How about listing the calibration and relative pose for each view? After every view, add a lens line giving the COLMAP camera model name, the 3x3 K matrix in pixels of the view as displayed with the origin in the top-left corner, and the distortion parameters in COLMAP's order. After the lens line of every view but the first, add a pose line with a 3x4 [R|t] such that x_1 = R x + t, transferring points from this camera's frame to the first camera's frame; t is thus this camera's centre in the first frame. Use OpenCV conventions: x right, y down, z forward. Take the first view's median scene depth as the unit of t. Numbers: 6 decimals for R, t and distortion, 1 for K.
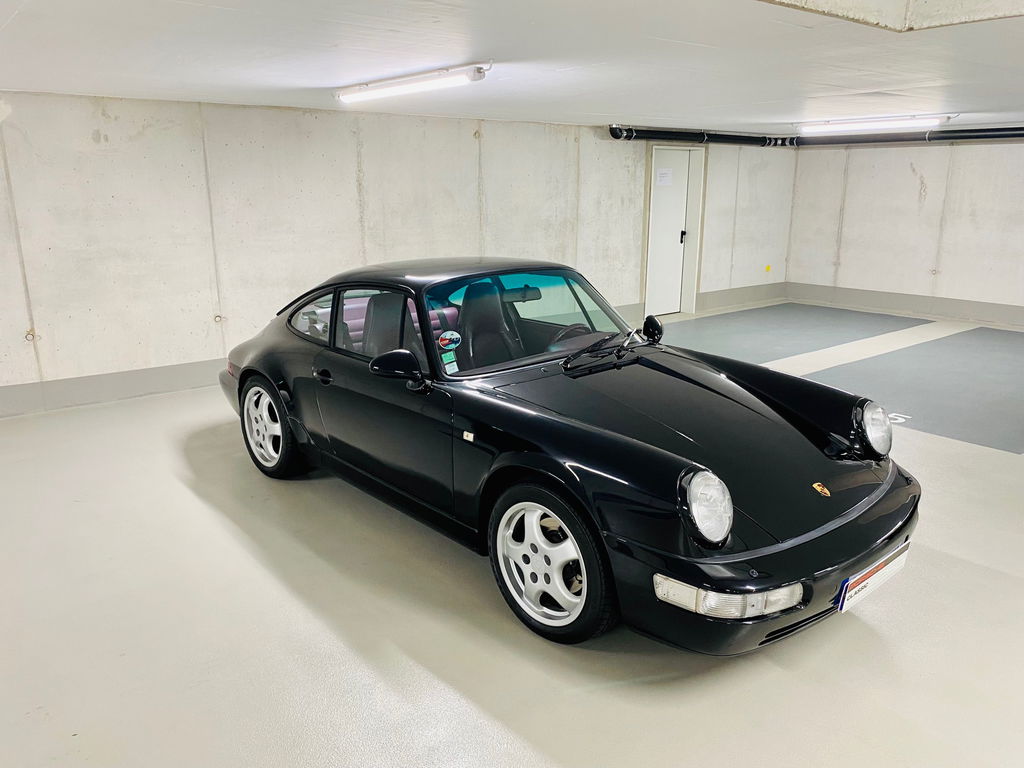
lens RADIAL K [[818.0, 0, 512.0], [0, 818.0, 384.0], [0, 0, 1]] dist [0.005400, -0.005055]
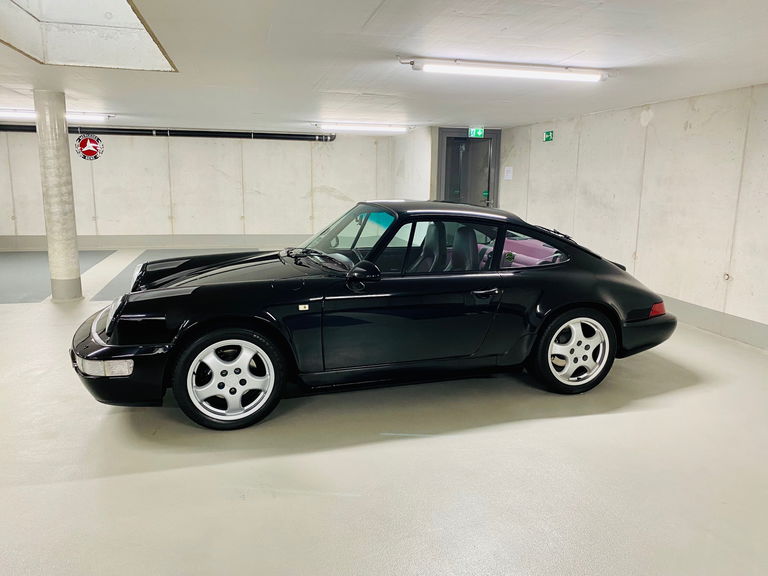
lens RADIAL K [[568.2, 0, 384.0], [0, 568.2, 288.0], [0, 0, 1]] dist [-0.063759, 0.003116]
pose [[-0.438176, 0.170838, -0.882506, 0.388139], [-0.216471, 0.932825, 0.288059, -0.136631], [0.872434, 0.317257, -0.371761, 0.656370]]
